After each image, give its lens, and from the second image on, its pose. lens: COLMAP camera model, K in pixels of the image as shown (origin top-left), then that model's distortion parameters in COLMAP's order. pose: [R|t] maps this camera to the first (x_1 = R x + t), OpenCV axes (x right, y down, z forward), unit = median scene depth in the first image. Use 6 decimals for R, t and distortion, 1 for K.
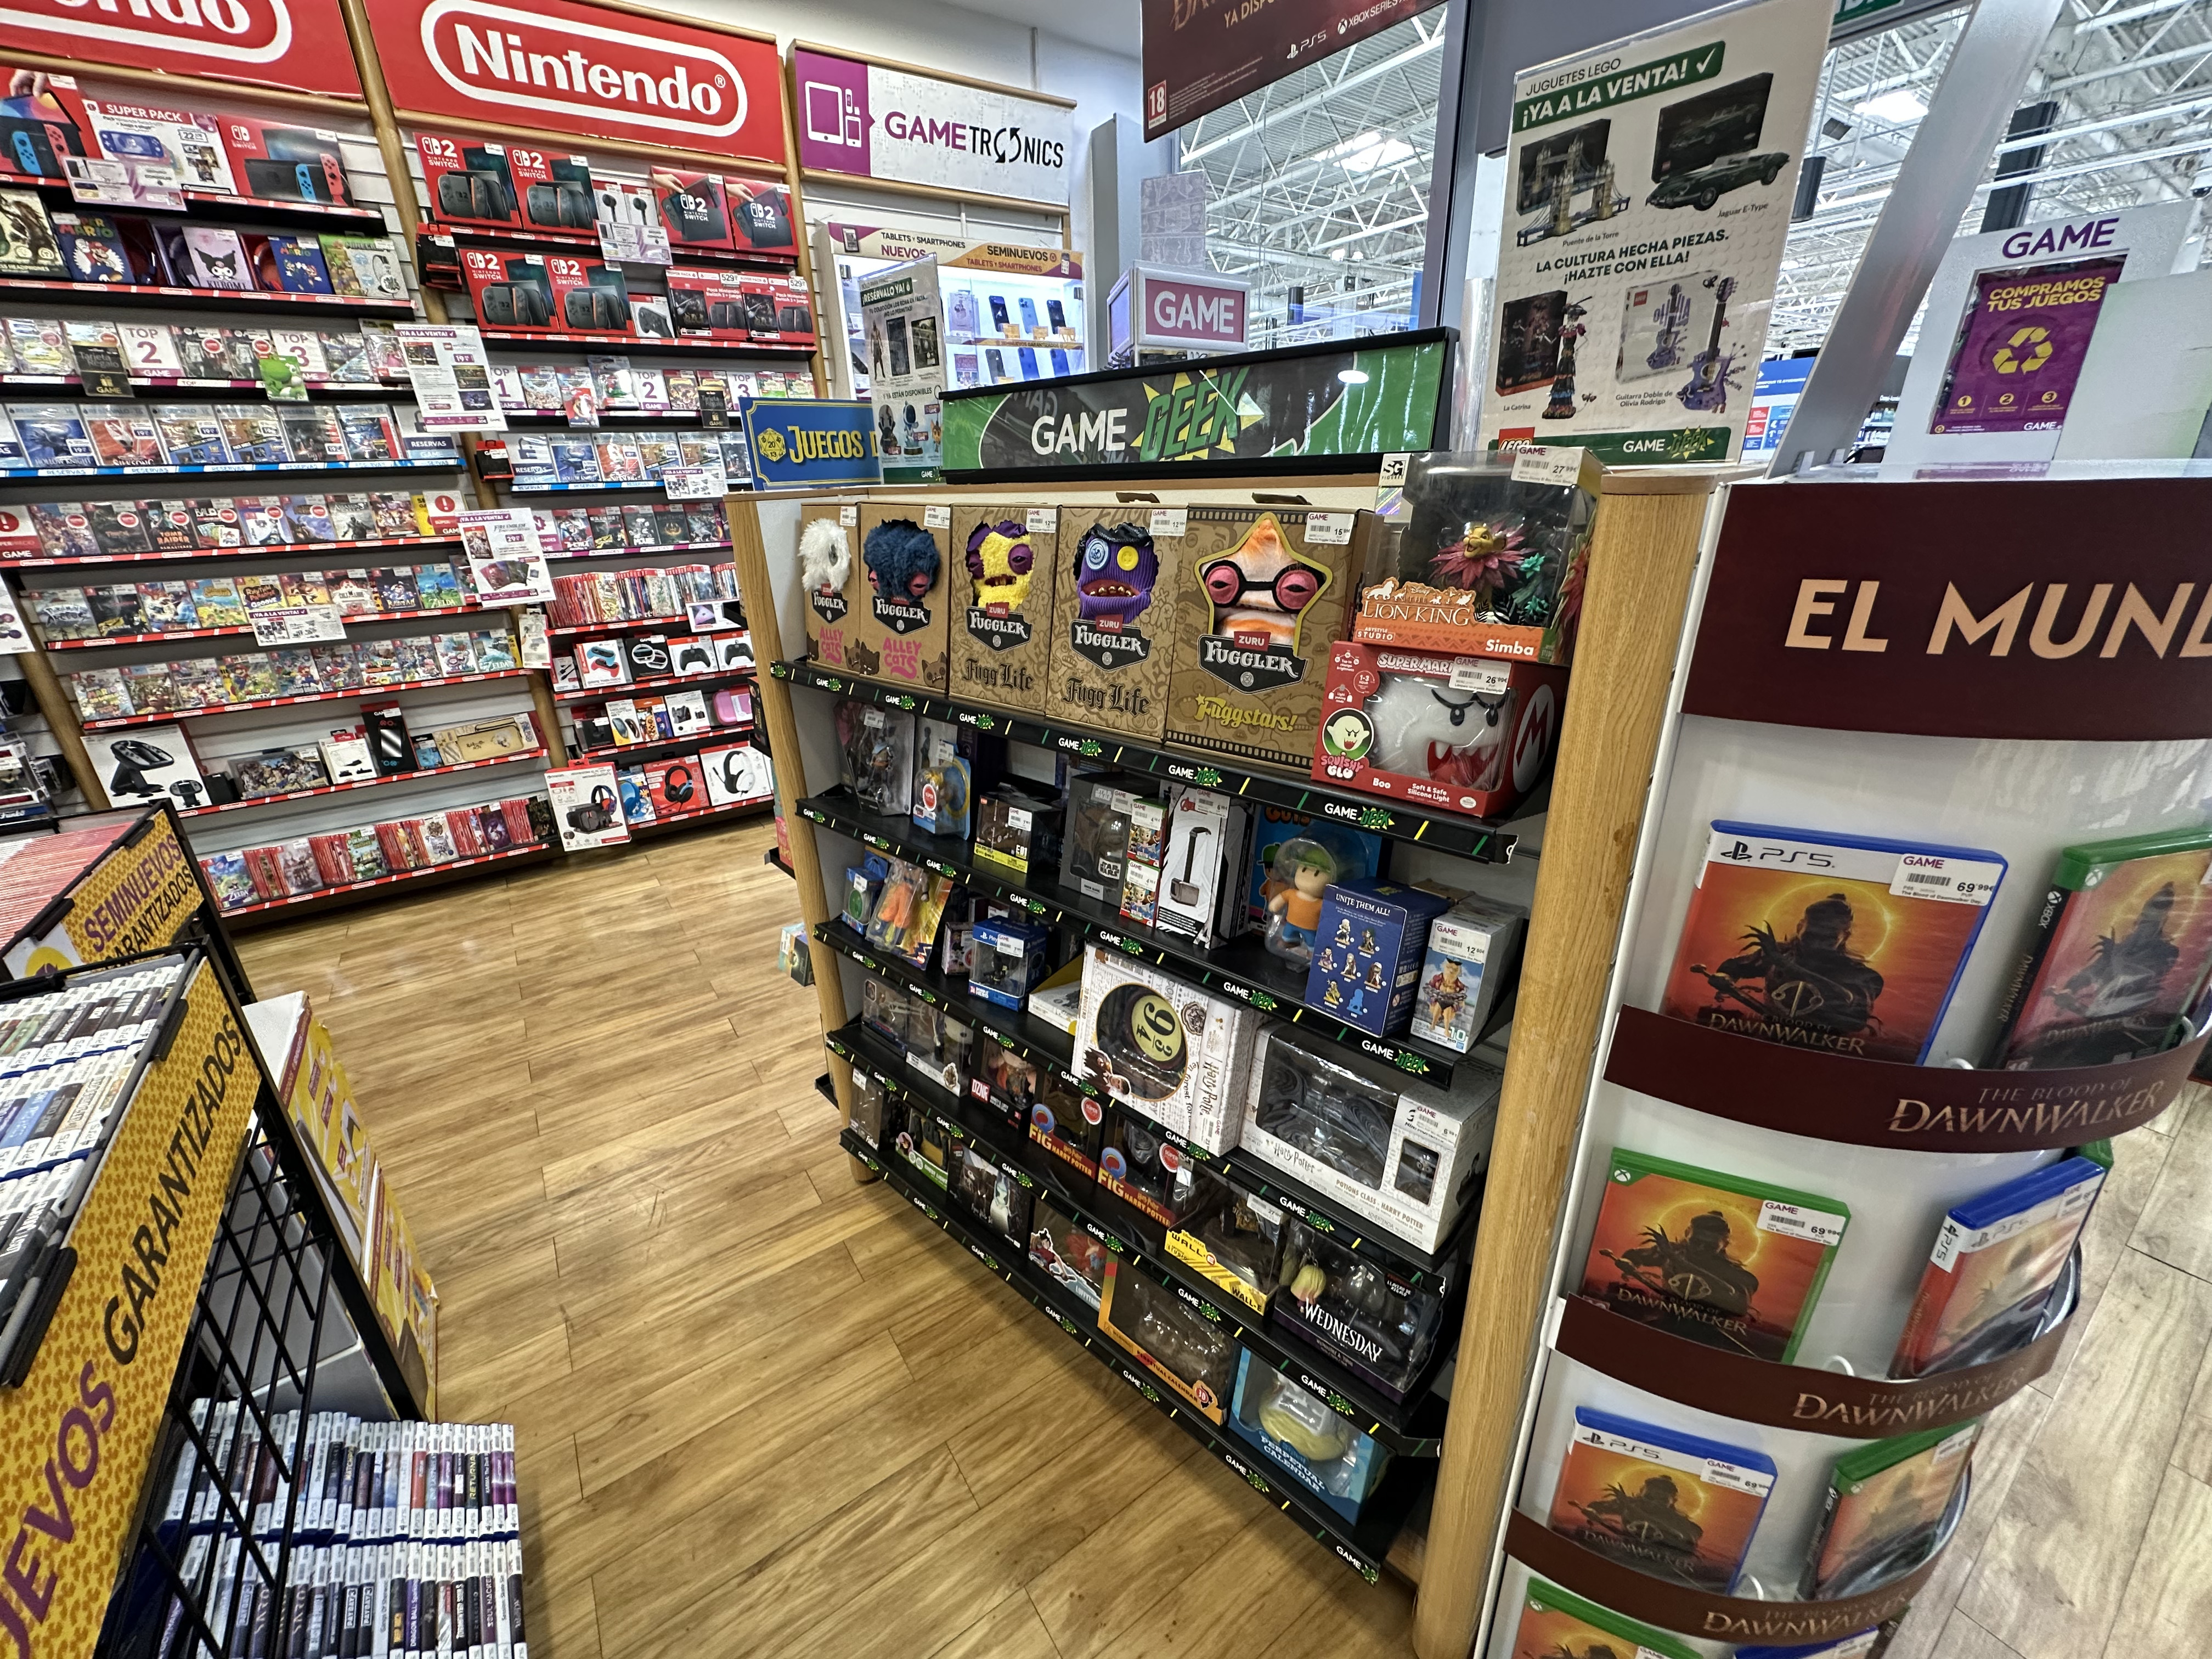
lens RADIAL K [[882.1, 0, 1104.4], [0, 882.1, 827.9], [0, 0, 1]] dist [-0.002768, 0.000540]
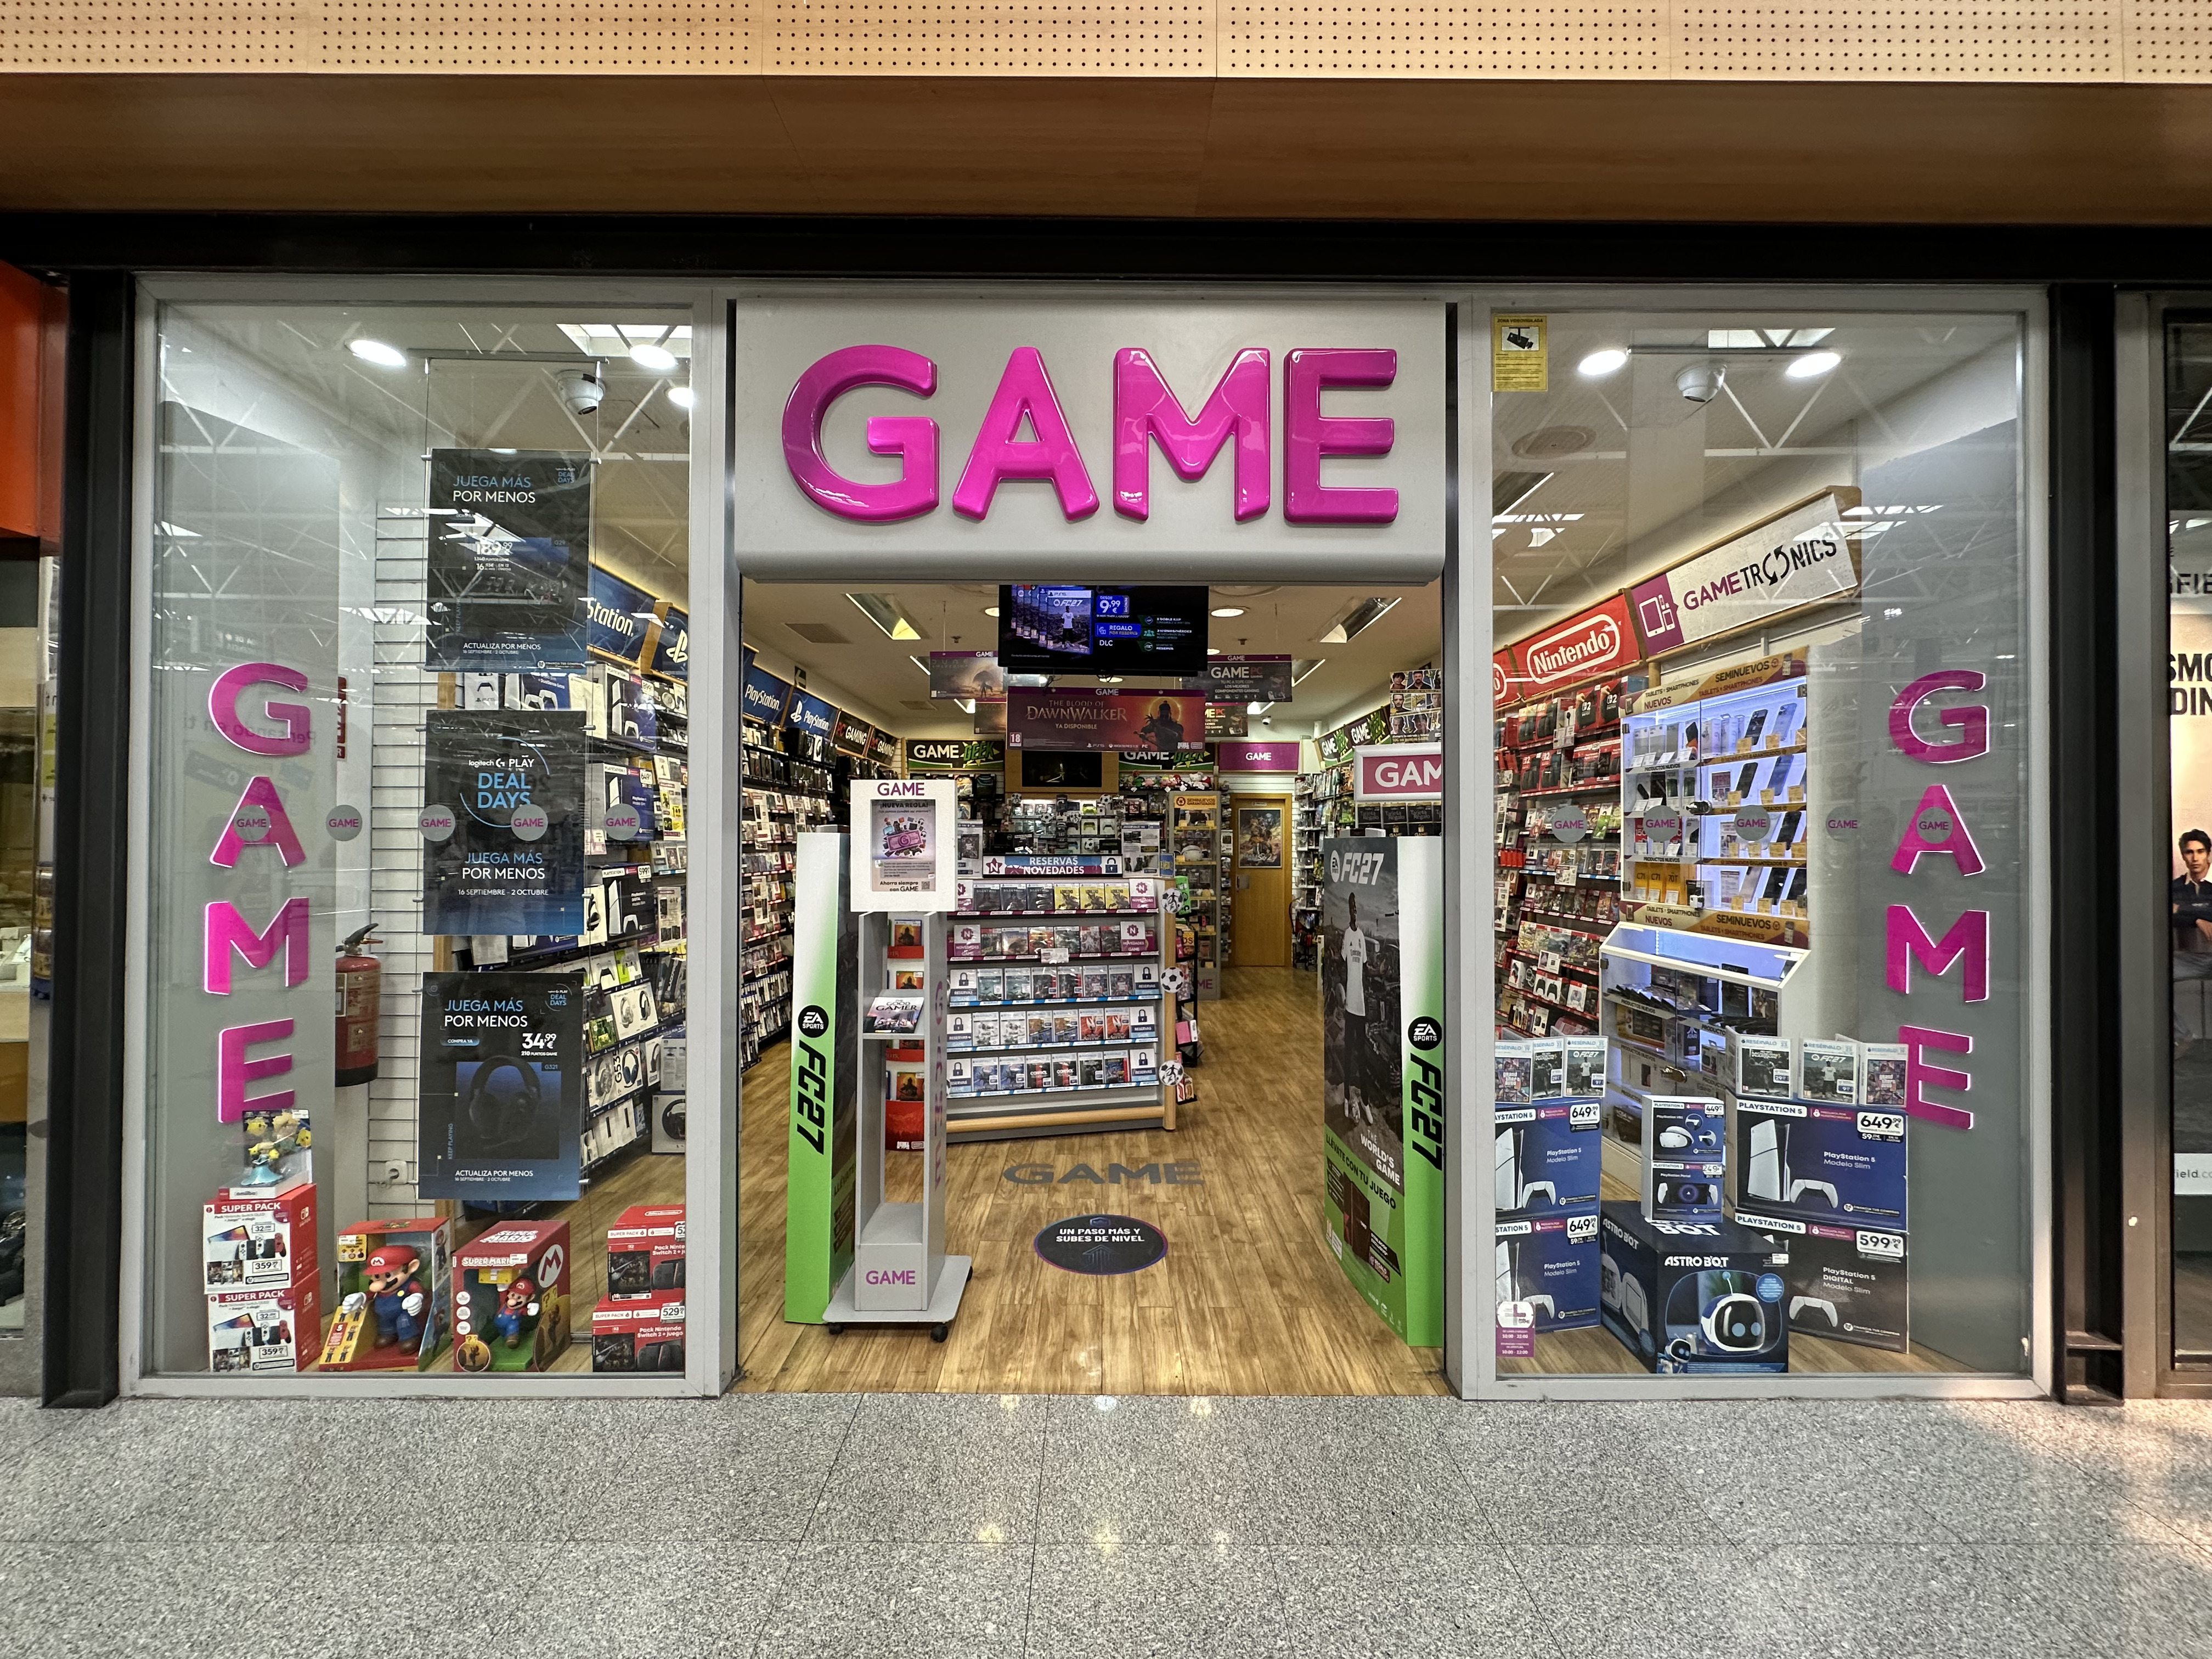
lens RADIAL K [[878.7, 0, 1105.4], [0, 878.7, 827.8], [0, 0, 1]] dist [-0.001801, 0.000443]
pose [[-0.562883, 0.016810, -0.826365, 1.270475], [-0.296387, 0.929198, 0.220787, -0.608155], [0.771568, 0.369201, -0.518048, 1.233723]]
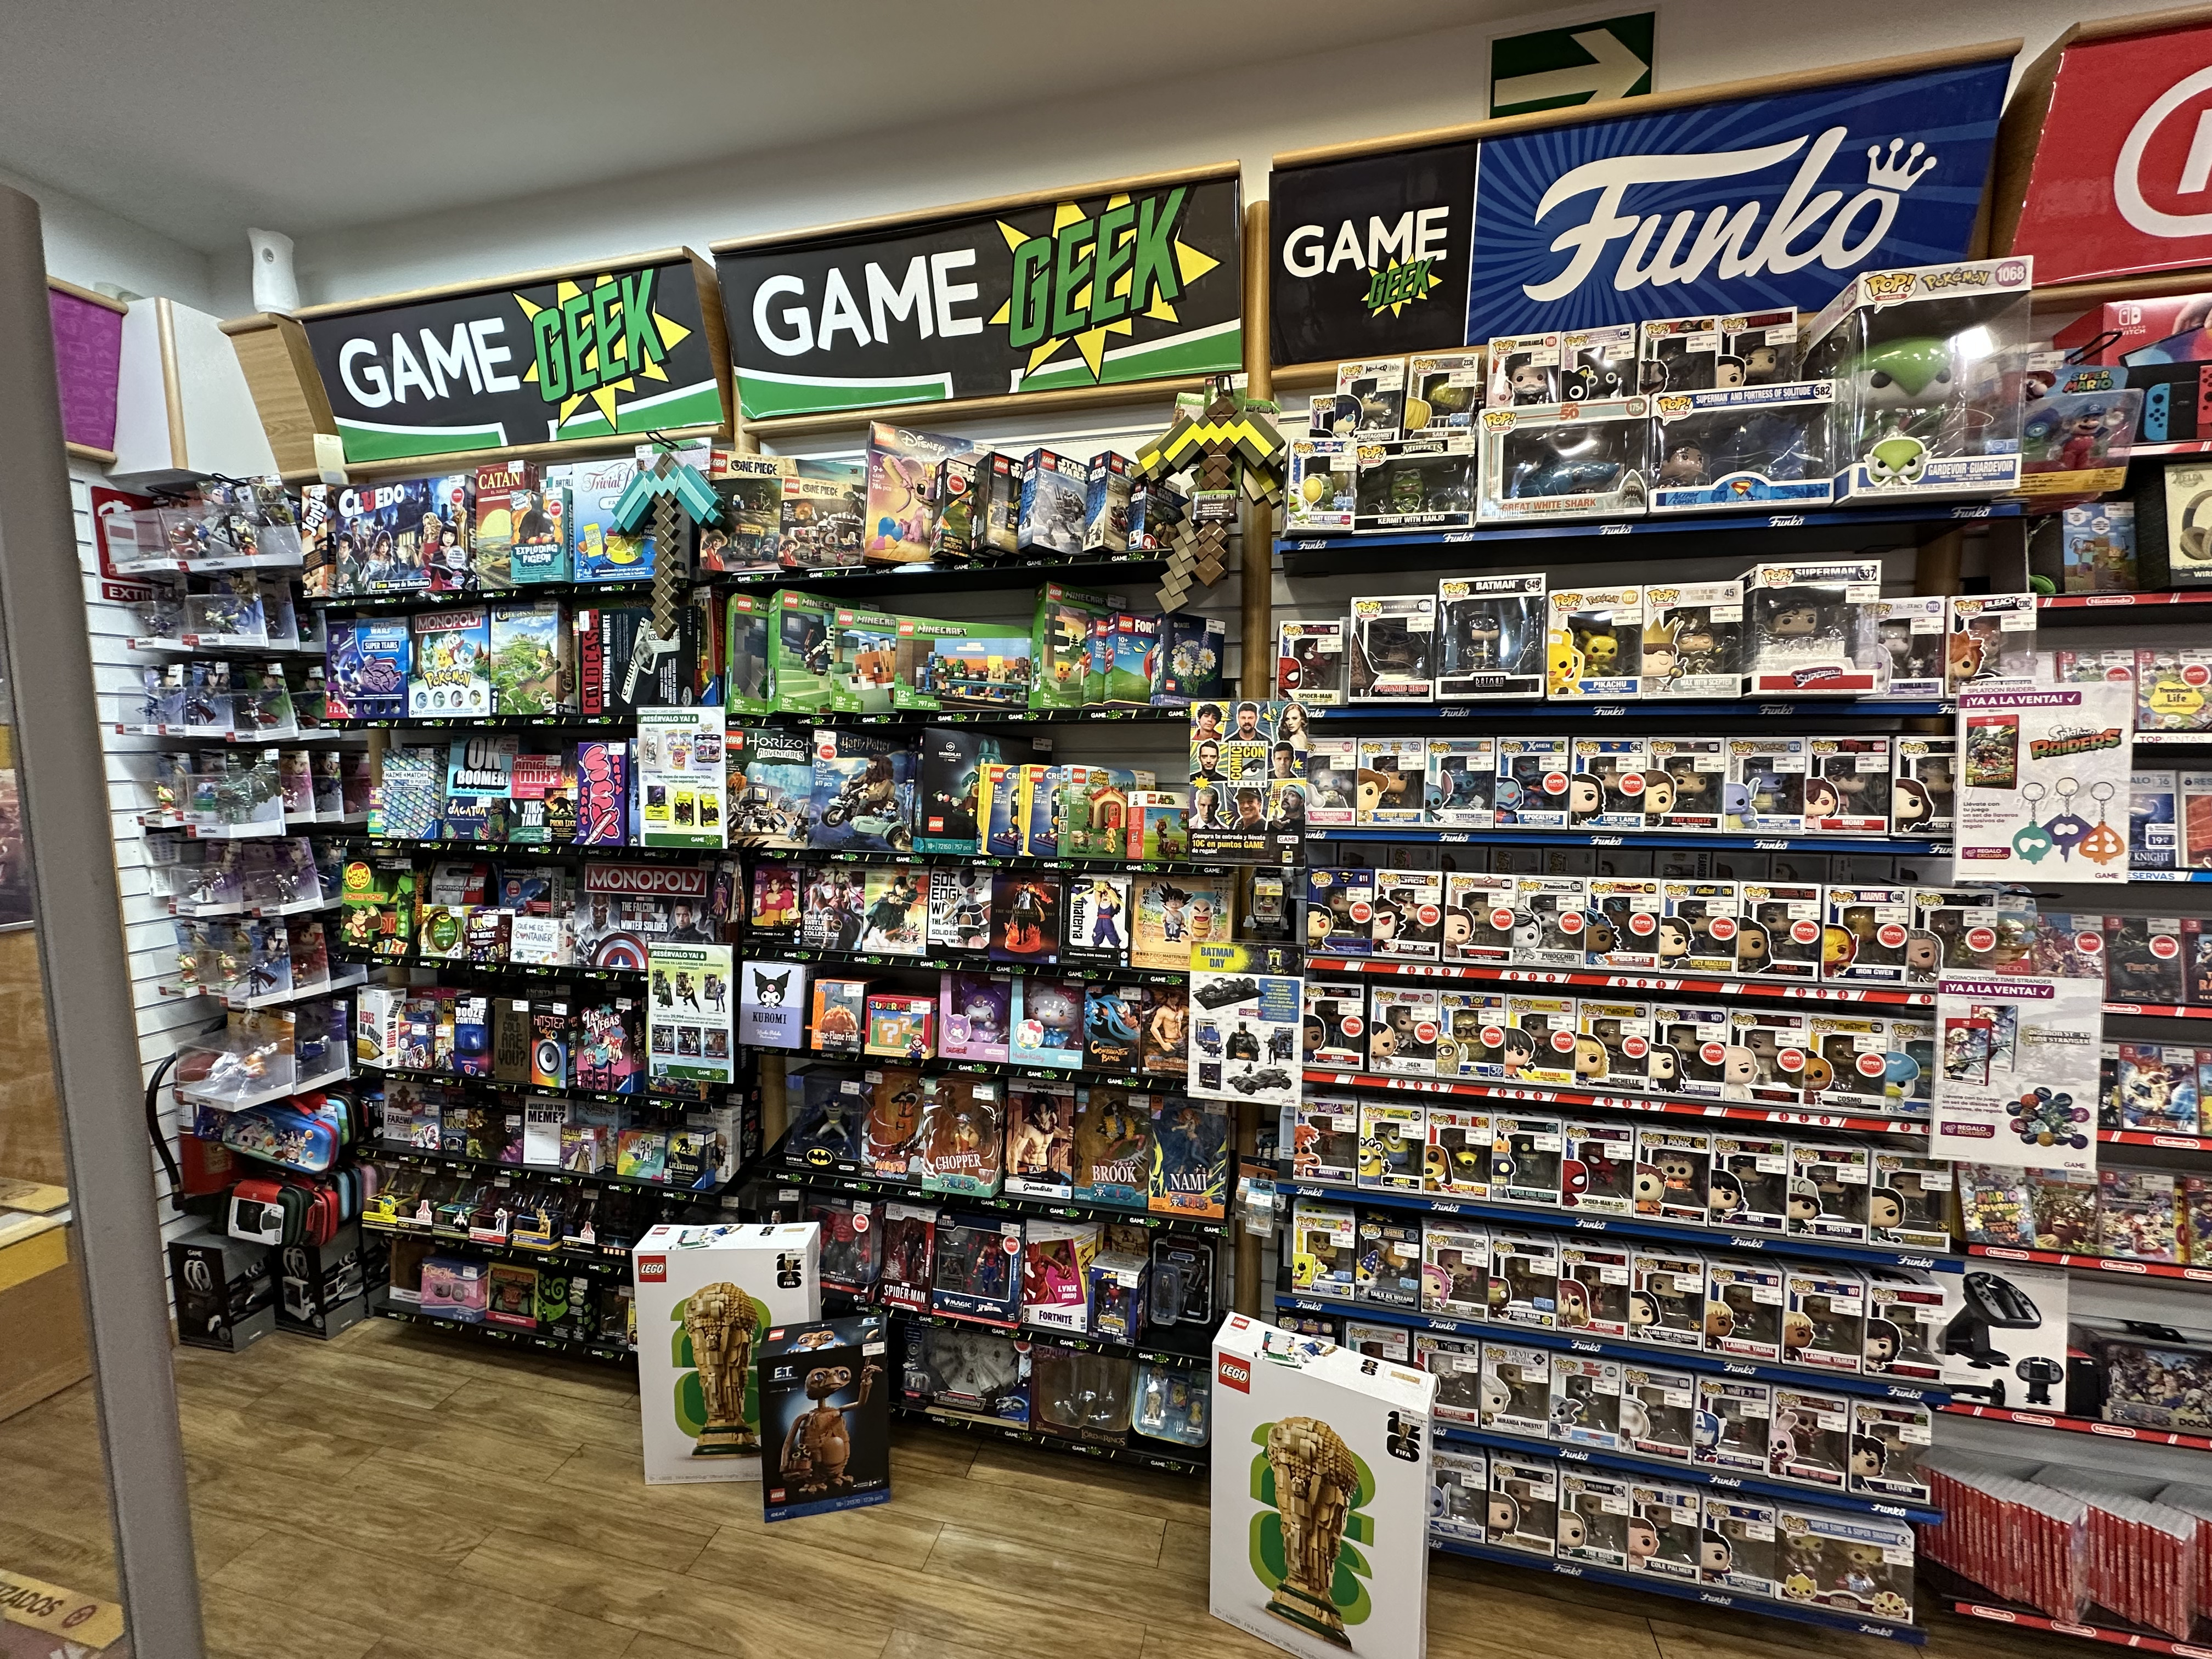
lens RADIAL K [[878.7, 0, 1105.4], [0, 878.7, 827.8], [0, 0, 1]] dist [-0.001801, 0.000443]
pose [[0.669001, 0.104550, -0.735872, -0.981093], [-0.295072, 0.946054, -0.133846, -0.114825], [0.682181, 0.306679, 0.663760, 0.078841]]
